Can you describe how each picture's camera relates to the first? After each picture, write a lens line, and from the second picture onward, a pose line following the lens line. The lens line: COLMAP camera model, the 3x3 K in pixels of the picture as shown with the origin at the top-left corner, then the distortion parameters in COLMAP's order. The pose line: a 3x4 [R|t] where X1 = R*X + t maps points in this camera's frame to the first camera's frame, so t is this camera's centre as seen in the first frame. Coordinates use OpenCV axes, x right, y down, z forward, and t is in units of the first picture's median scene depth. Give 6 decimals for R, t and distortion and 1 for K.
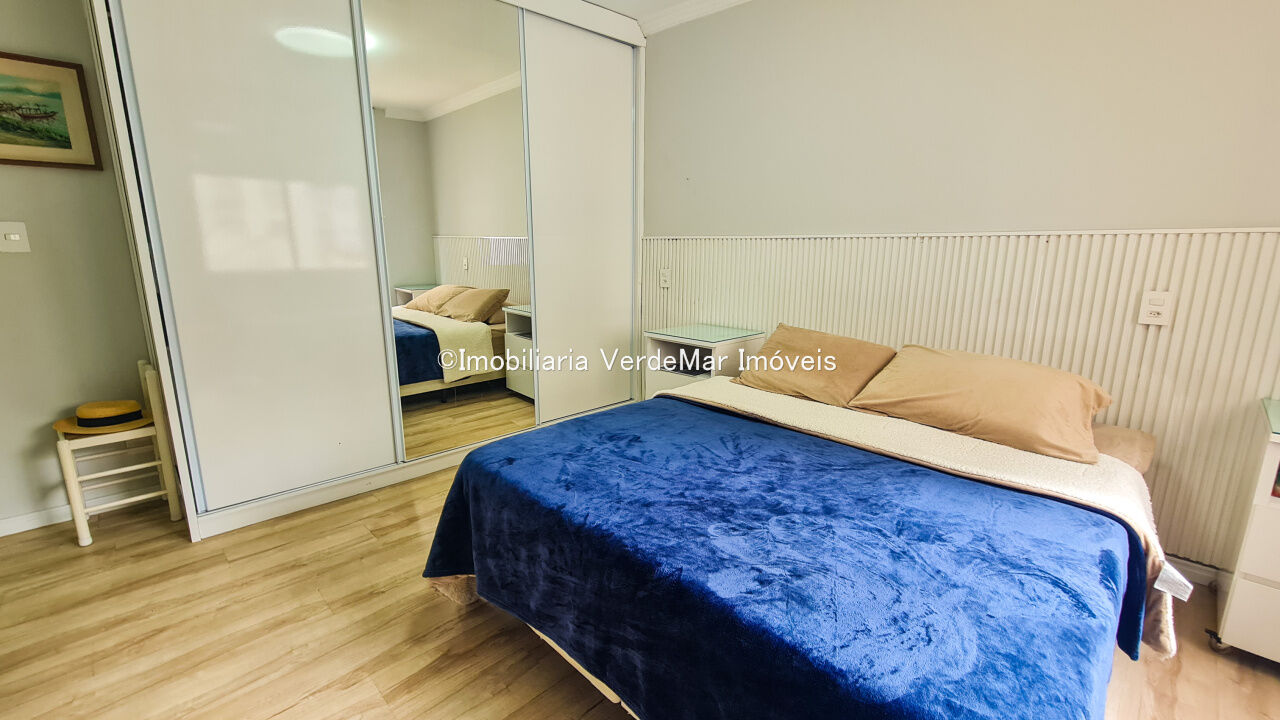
lens RADIAL K [[554.6, 0, 650.4], [0, 554.6, 350.7], [0, 0, 1]] dist [0.000181, -0.001287]
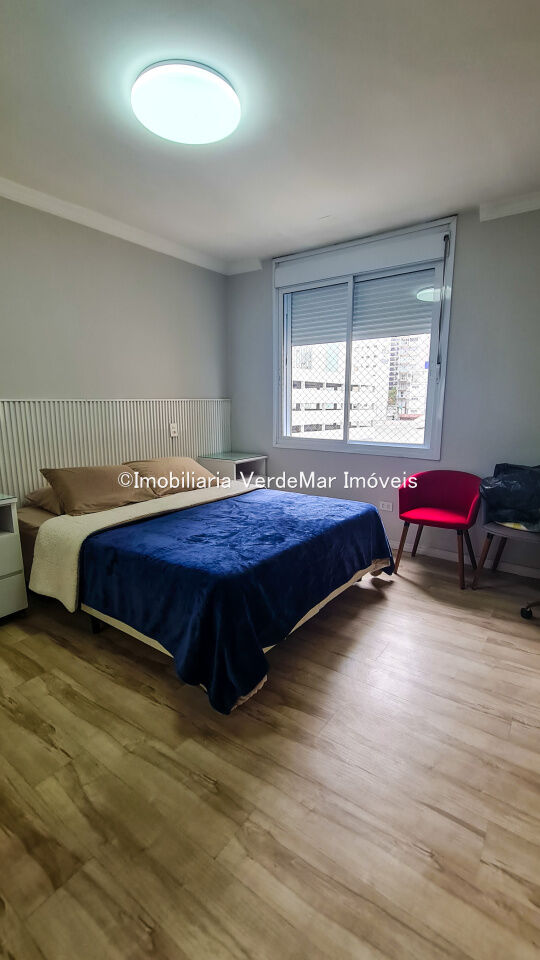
lens RADIAL K [[415.9, 0, 267.8], [0, 415.9, 479.8], [0, 0, 1]] dist [0.000181, -0.001287]
pose [[-0.154951, -0.176144, 0.972092, -1.194403], [0.195094, 0.959144, 0.204895, -0.189811], [-0.968467, 0.221398, -0.114255, 0.978444]]
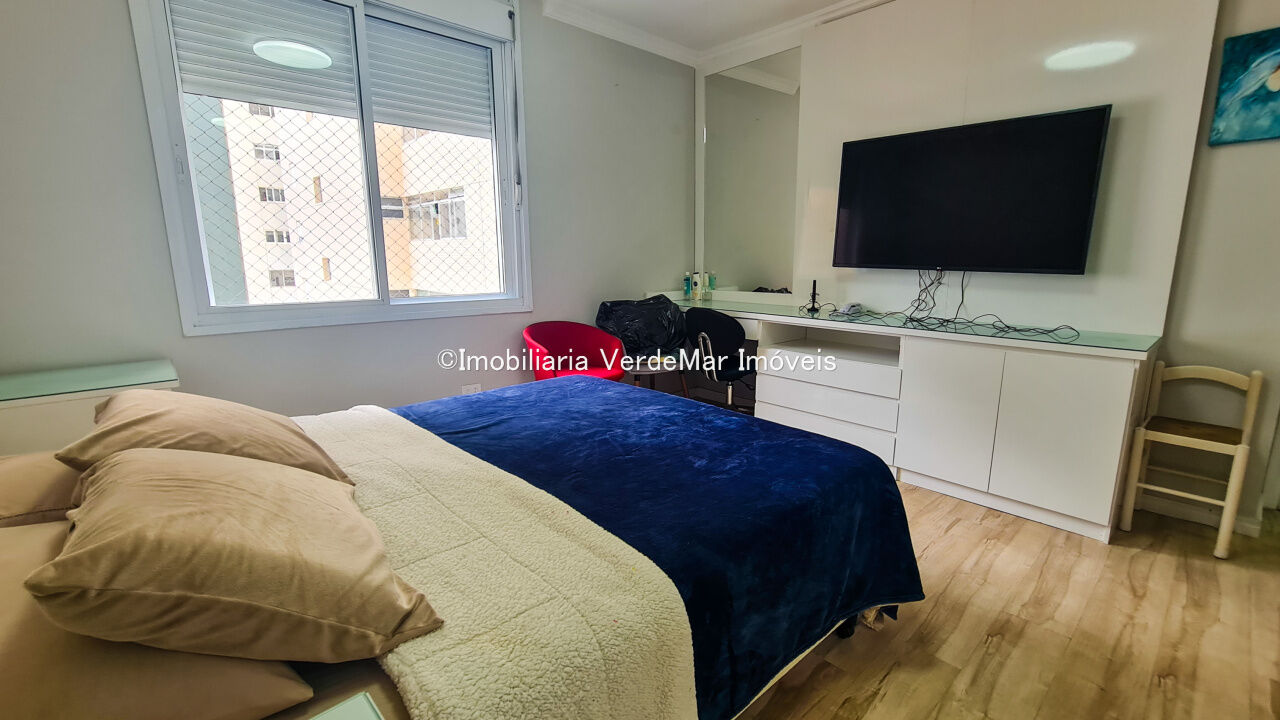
lens RADIAL K [[554.6, 0, 640.8], [0, 554.6, 361.9], [0, 0, 1]] dist [0.000181, -0.001287]
pose [[-0.999498, -0.010769, 0.029791, 0.042468], [0.001433, 0.924109, 0.382127, -0.315751], [-0.031645, 0.381978, -0.923630, 1.827106]]
